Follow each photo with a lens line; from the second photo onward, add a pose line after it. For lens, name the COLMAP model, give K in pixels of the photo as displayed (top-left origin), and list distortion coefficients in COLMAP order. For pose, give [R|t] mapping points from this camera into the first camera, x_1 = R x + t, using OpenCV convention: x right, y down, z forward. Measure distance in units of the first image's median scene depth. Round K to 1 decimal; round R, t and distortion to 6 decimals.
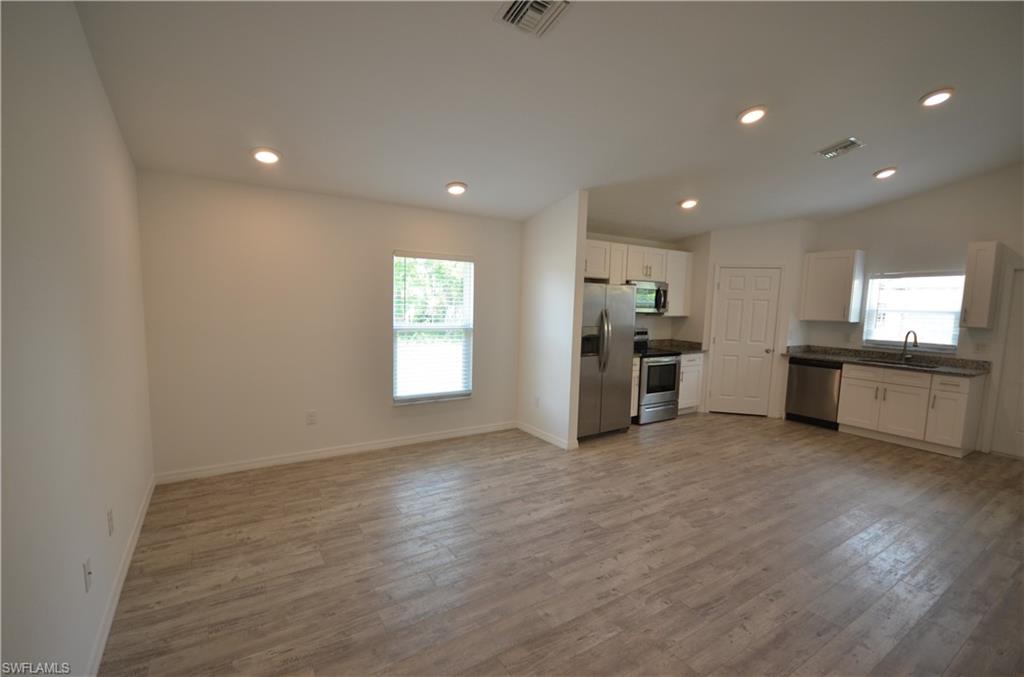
lens RADIAL K [[445.9, 0, 510.3], [0, 445.9, 347.7], [0, 0, 1]] dist [-0.000731, -0.000038]
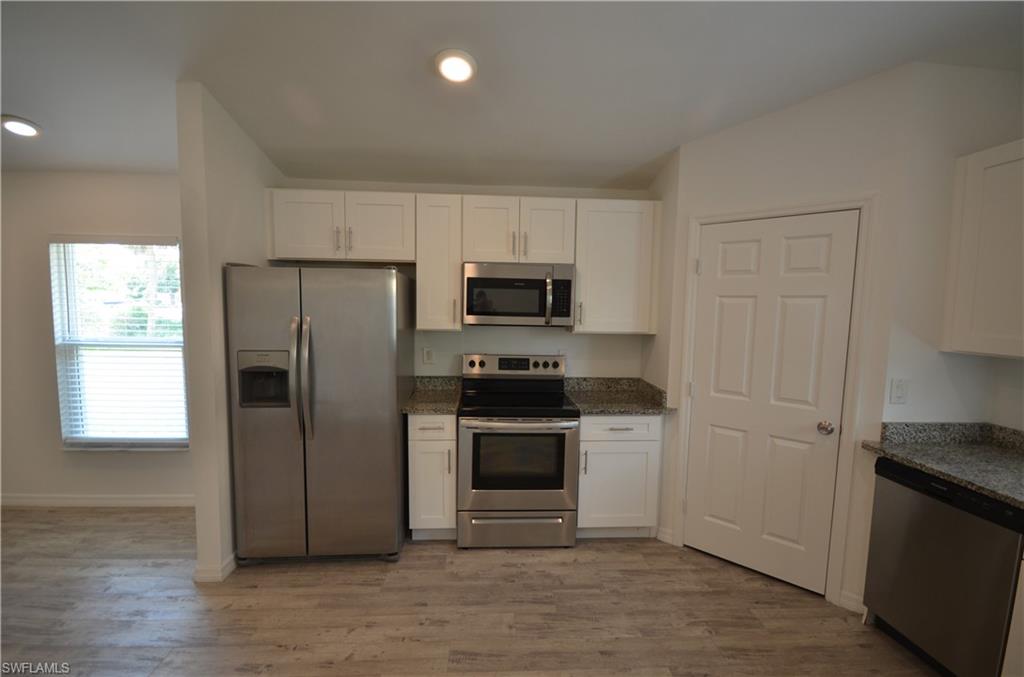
lens RADIAL K [[445.9, 0, 510.3], [0, 445.9, 347.7], [0, 0, 1]] dist [-0.000731, -0.000038]
pose [[0.868366, 0.033851, -0.494768, 0.520533], [-0.045957, 0.998867, -0.012318, -0.043724], [0.493790, 0.033434, 0.868938, 0.523222]]
